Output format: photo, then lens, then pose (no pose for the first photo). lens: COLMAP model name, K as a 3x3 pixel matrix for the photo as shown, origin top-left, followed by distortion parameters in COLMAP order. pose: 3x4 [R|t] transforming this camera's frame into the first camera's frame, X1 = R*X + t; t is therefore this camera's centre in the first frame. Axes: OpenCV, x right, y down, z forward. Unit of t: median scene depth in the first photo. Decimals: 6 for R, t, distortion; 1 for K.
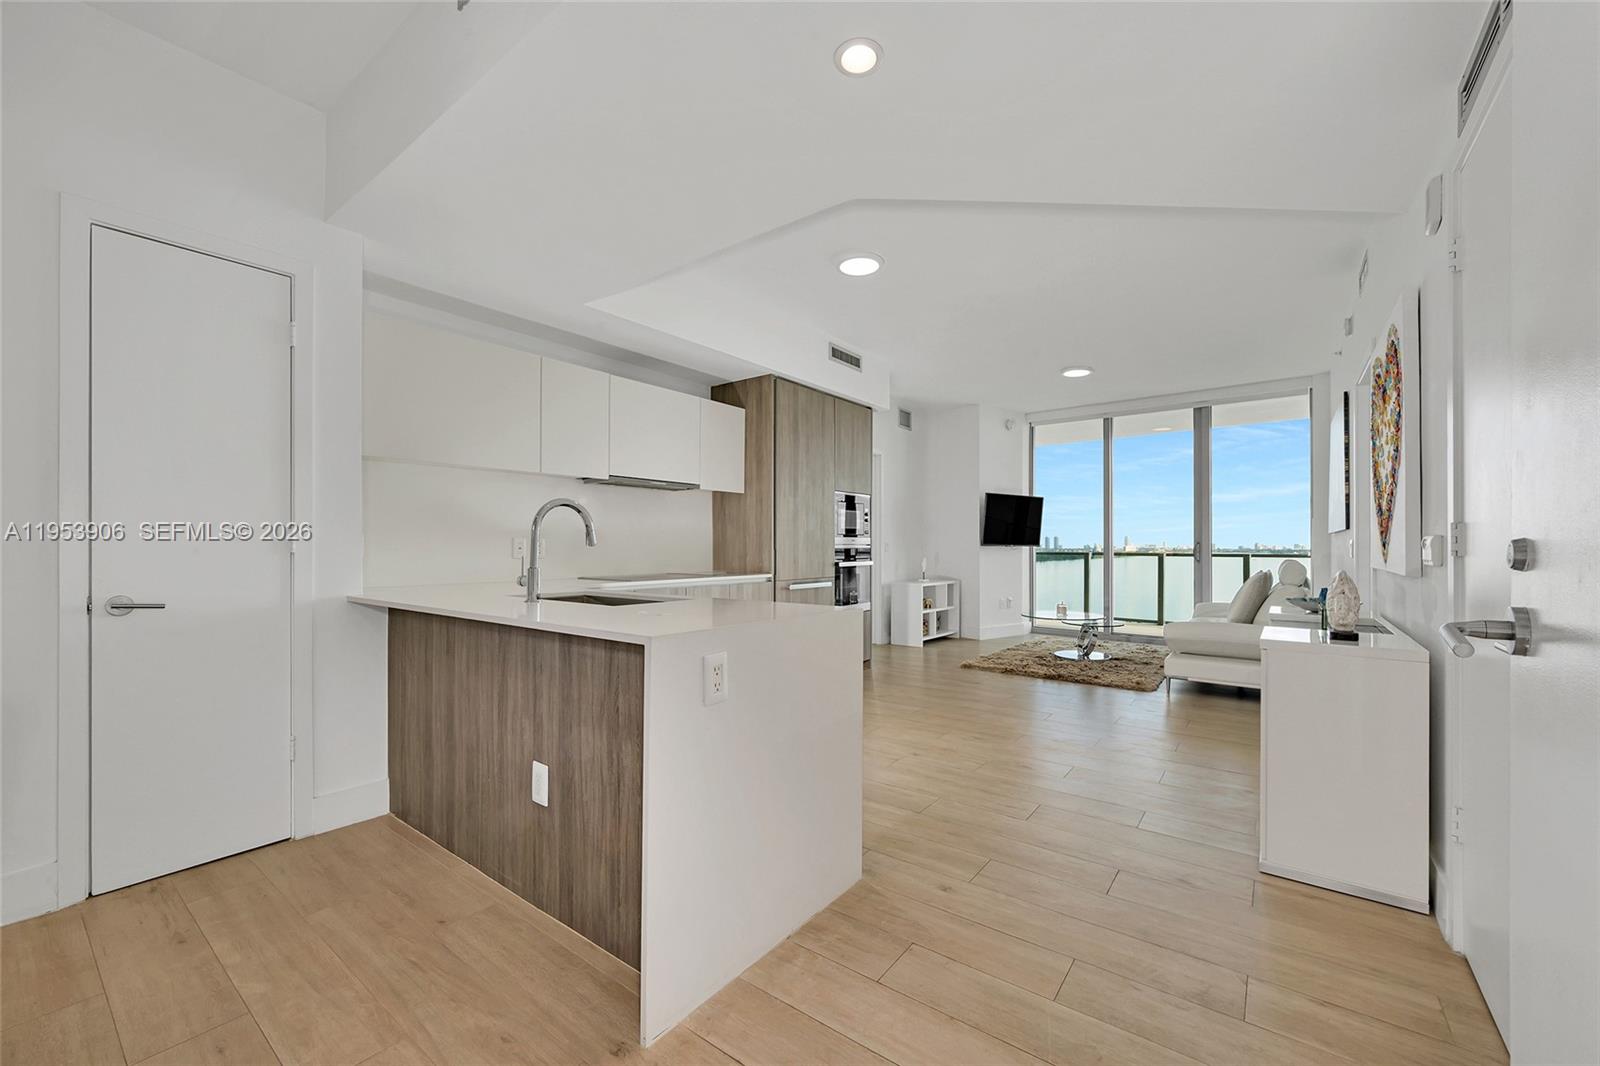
lens RADIAL K [[646.3, 0, 795.4], [0, 646.3, 540.7], [0, 0, 1]] dist [-0.000167, -0.000183]
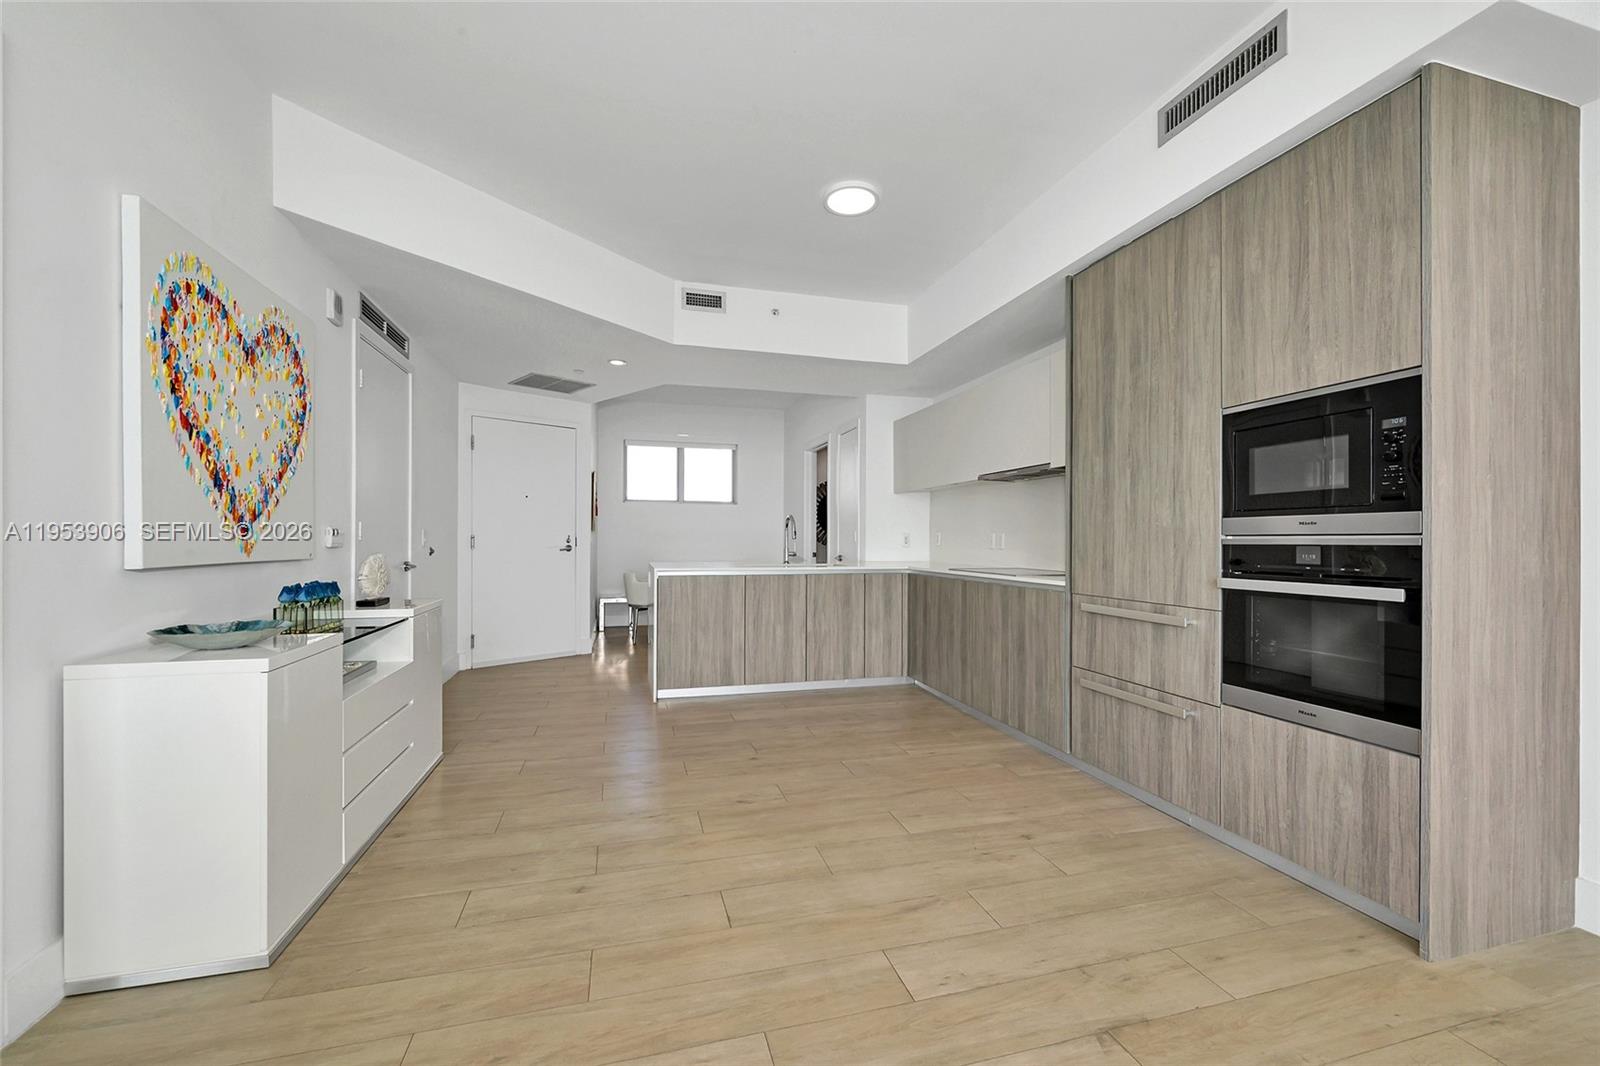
lens RADIAL K [[646.3, 0, 795.7], [0, 646.3, 542.1], [0, 0, 1]] dist [-0.000167, -0.000183]
pose [[-0.612196, 0.000539, -0.790706, 0.548728], [0.000080, 1.000000, 0.000619, 0.009394], [0.790706, 0.000316, -0.612196, 0.999069]]
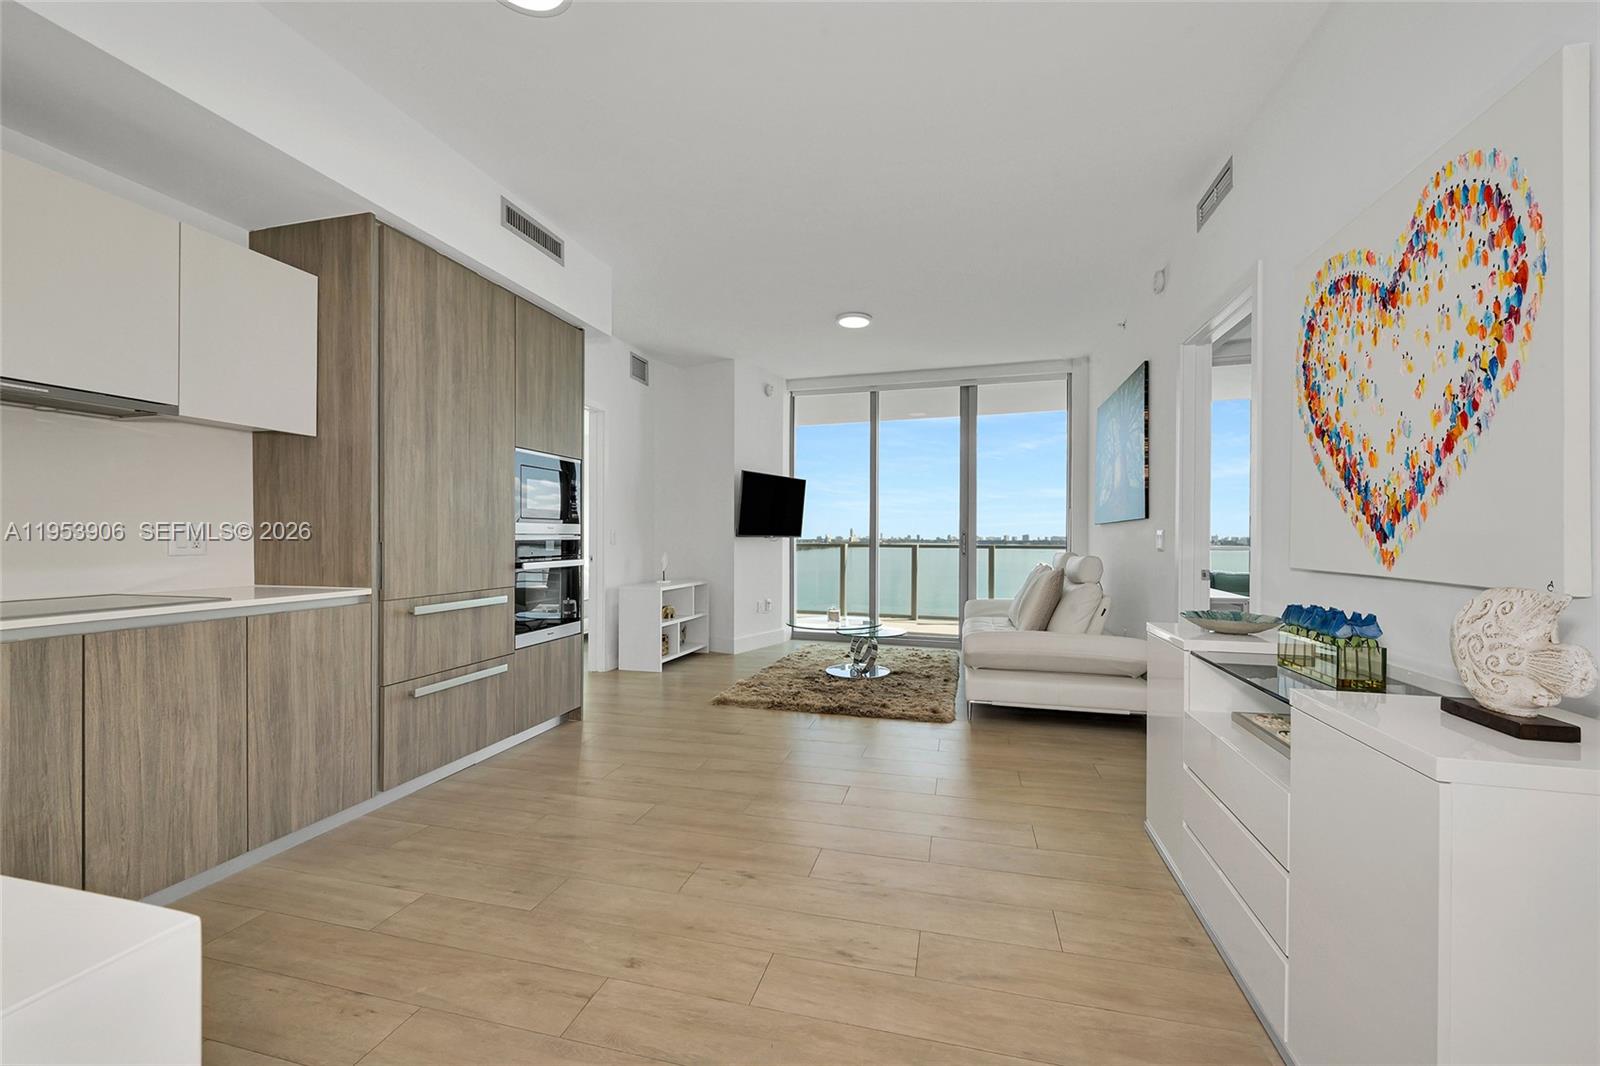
lens RADIAL K [[646.3, 0, 806.4], [0, 646.3, 540.0], [0, 0, 1]] dist [-0.000167, -0.000183]
pose [[0.919497, -0.001003, 0.393095, 0.071286], [-0.004526, 0.999903, 0.013137, 0.001966], [-0.393070, -0.013859, 0.919404, 0.309593]]
